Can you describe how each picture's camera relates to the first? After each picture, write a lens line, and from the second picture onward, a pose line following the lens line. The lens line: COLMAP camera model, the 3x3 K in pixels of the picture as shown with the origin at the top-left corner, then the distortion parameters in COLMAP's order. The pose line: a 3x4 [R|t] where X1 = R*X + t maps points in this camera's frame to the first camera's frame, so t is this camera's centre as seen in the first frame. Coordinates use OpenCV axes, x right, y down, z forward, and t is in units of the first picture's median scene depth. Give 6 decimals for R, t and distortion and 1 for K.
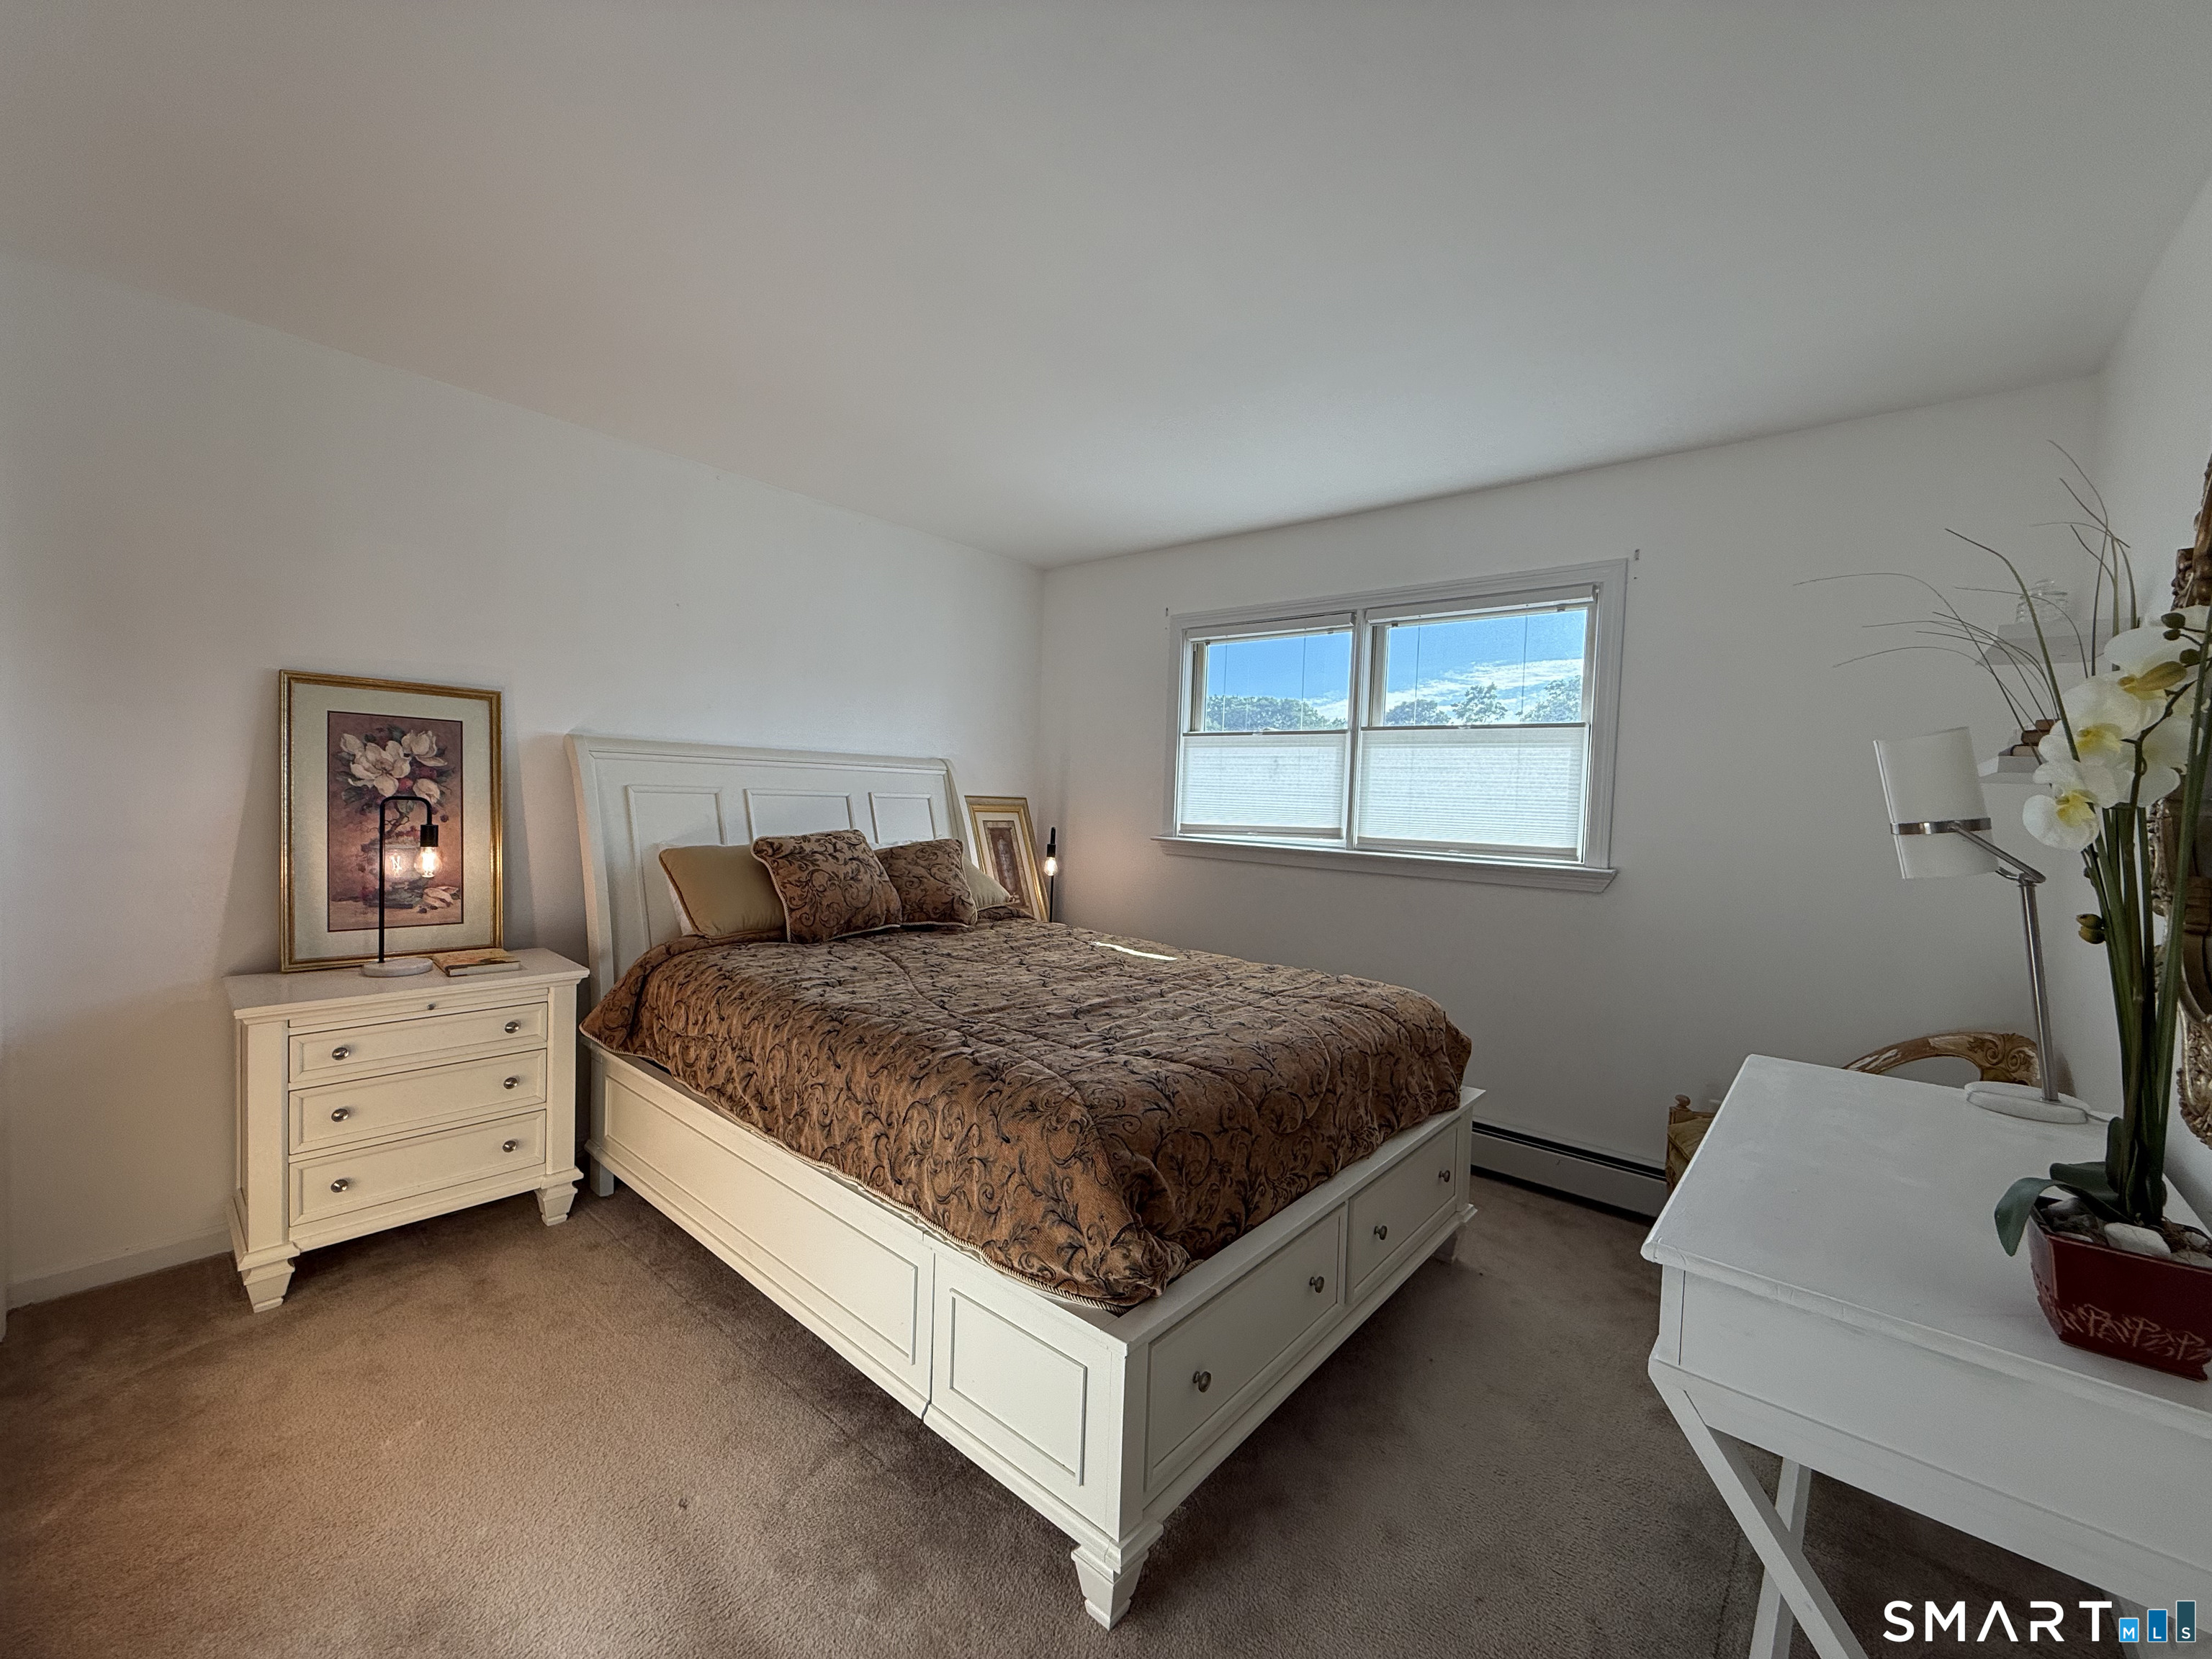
lens RADIAL K [[890.3, 0, 1106.0], [0, 890.3, 829.5], [0, 0, 1]] dist [-0.000416, -0.000020]
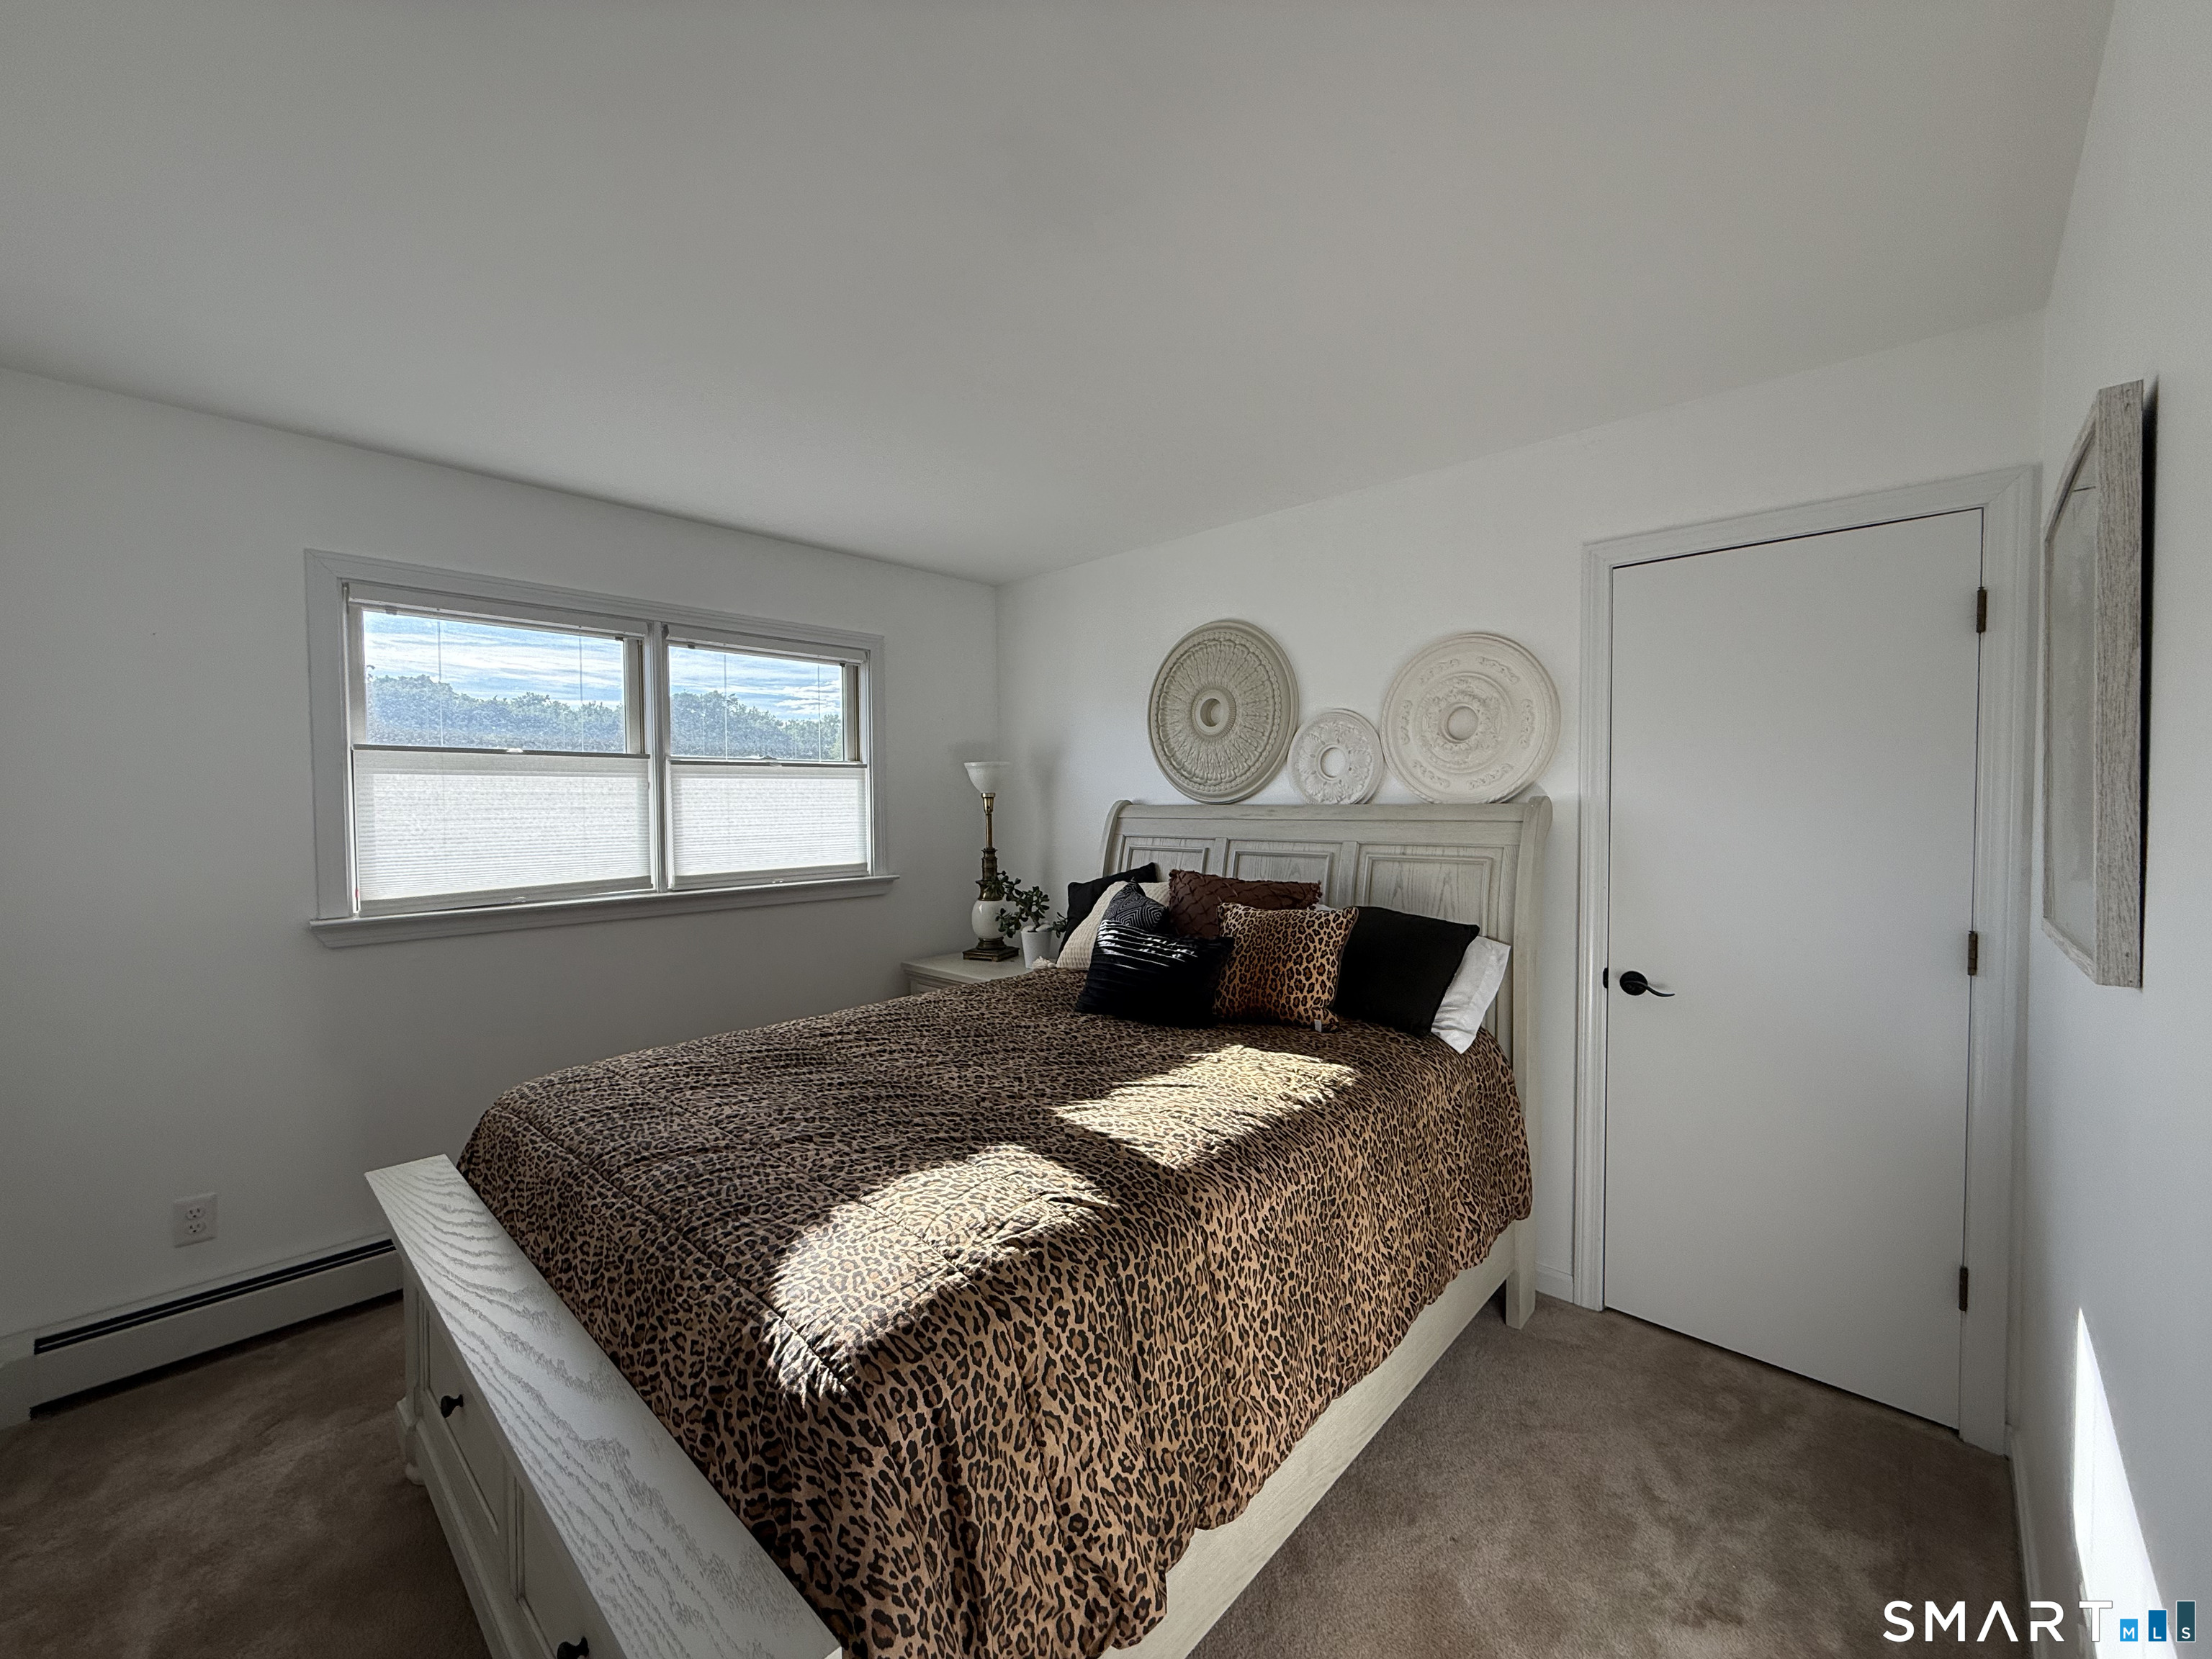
lens RADIAL K [[890.3, 0, 1106.0], [0, 890.3, 829.5], [0, 0, 1]] dist [-0.000416, -0.000020]
pose [[0.040698, -0.044867, 0.998164, -0.588994], [0.073866, 0.996393, 0.041776, -0.044261], [-0.996437, 0.072030, 0.043866, 0.526141]]
